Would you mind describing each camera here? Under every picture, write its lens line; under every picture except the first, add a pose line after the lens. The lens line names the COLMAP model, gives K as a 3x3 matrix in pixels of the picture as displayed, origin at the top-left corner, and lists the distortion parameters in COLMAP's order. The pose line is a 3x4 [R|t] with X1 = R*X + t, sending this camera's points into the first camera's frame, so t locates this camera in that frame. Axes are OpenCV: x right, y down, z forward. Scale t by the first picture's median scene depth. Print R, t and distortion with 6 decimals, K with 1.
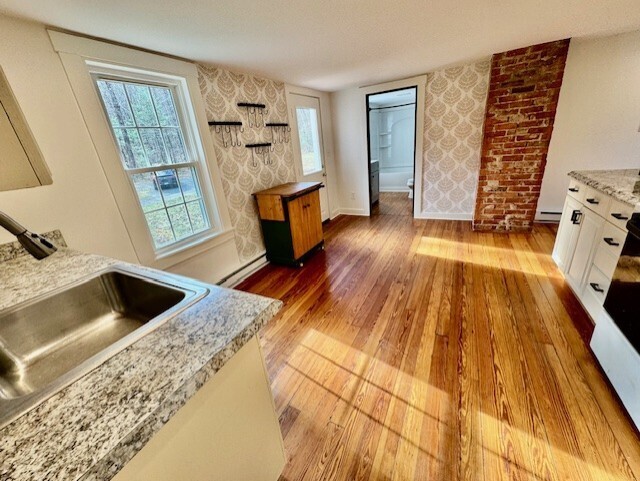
lens RADIAL K [[254.1, 0, 320.0], [0, 254.1, 240.5], [0, 0, 1]] dist [-0.003181, -0.000157]
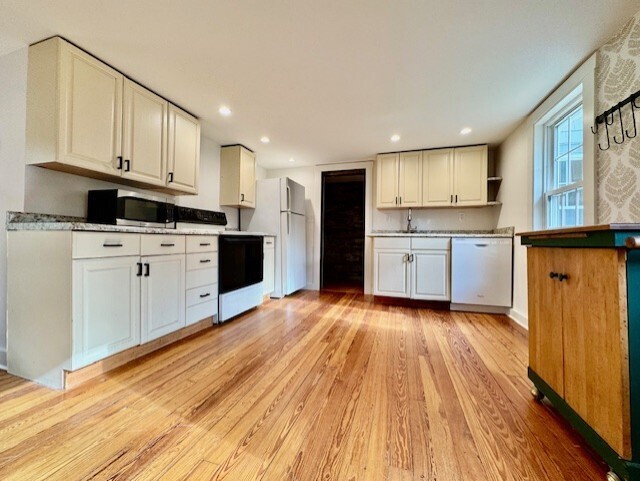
lens RADIAL K [[254.1, 0, 320.0], [0, 254.1, 240.5], [0, 0, 1]] dist [-0.003181, -0.000157]
pose [[-0.980388, 0.083085, -0.178705, 0.467661], [0.013132, 0.932313, 0.361414, -0.419057], [0.196637, 0.351979, -0.915120, 1.596538]]
